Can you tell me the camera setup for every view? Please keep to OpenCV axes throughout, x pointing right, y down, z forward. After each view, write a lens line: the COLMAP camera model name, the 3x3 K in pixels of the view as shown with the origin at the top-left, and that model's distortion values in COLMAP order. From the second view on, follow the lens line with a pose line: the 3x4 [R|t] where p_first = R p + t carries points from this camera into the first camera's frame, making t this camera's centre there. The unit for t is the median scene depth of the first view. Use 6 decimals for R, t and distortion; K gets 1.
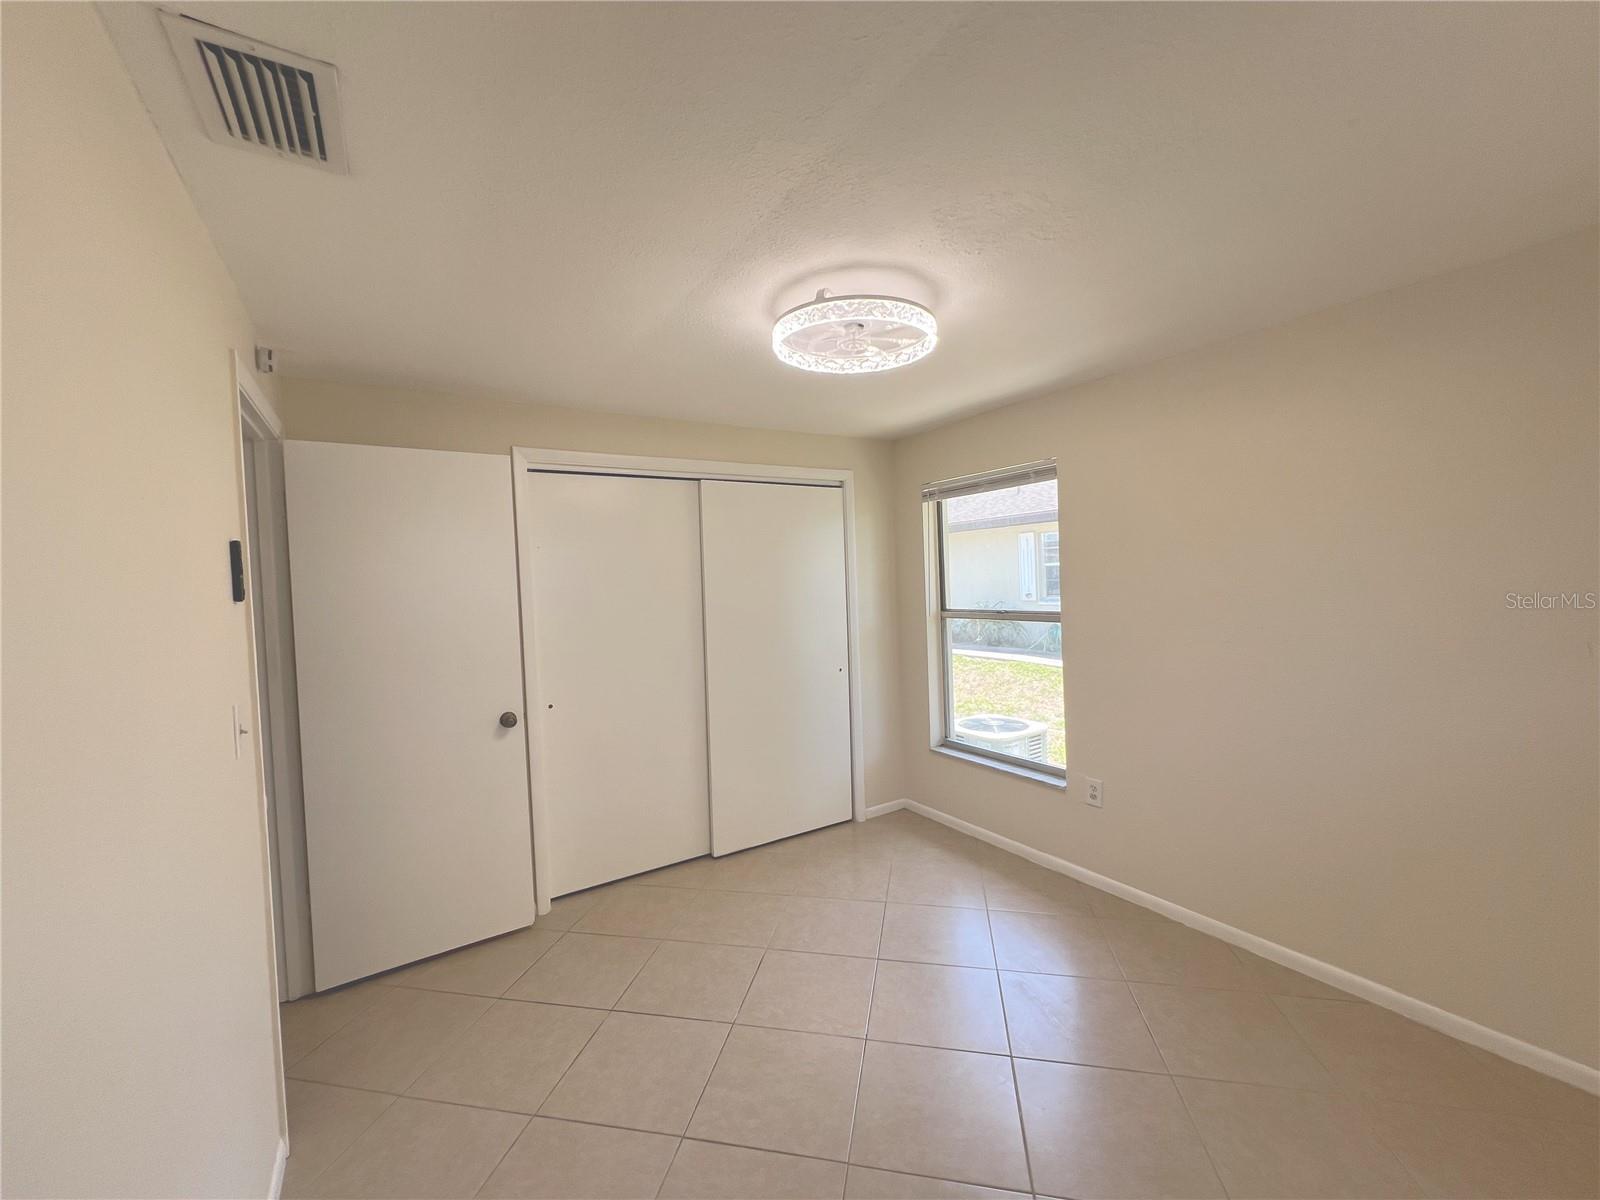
lens RADIAL K [[654.8, 0, 794.4], [0, 654.8, 596.3], [0, 0, 1]] dist [-0.001835, -0.000148]
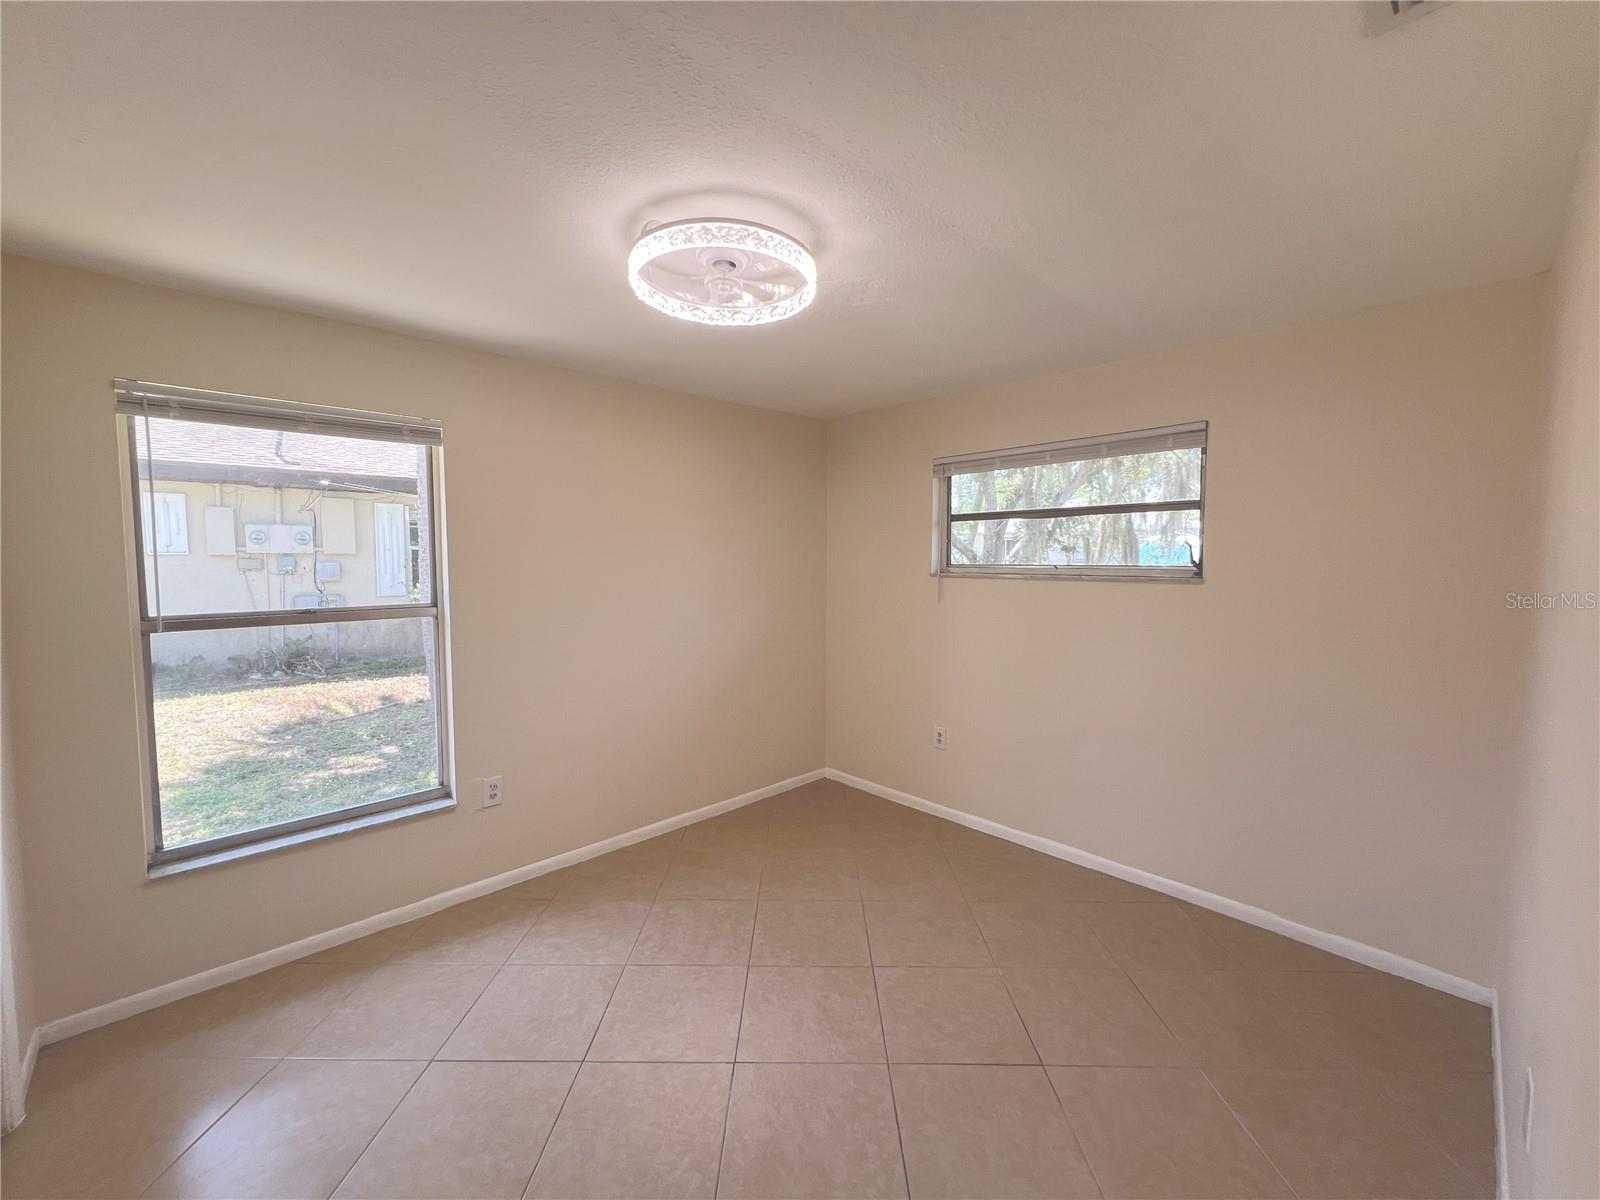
lens RADIAL K [[654.8, 0, 794.4], [0, 654.8, 596.3], [0, 0, 1]] dist [-0.001835, -0.000148]
pose [[-0.215723, -0.021724, 0.976213, -0.511464], [0.035484, 0.998918, 0.030071, 0.005261], [-0.975810, 0.041127, -0.214719, 0.713547]]
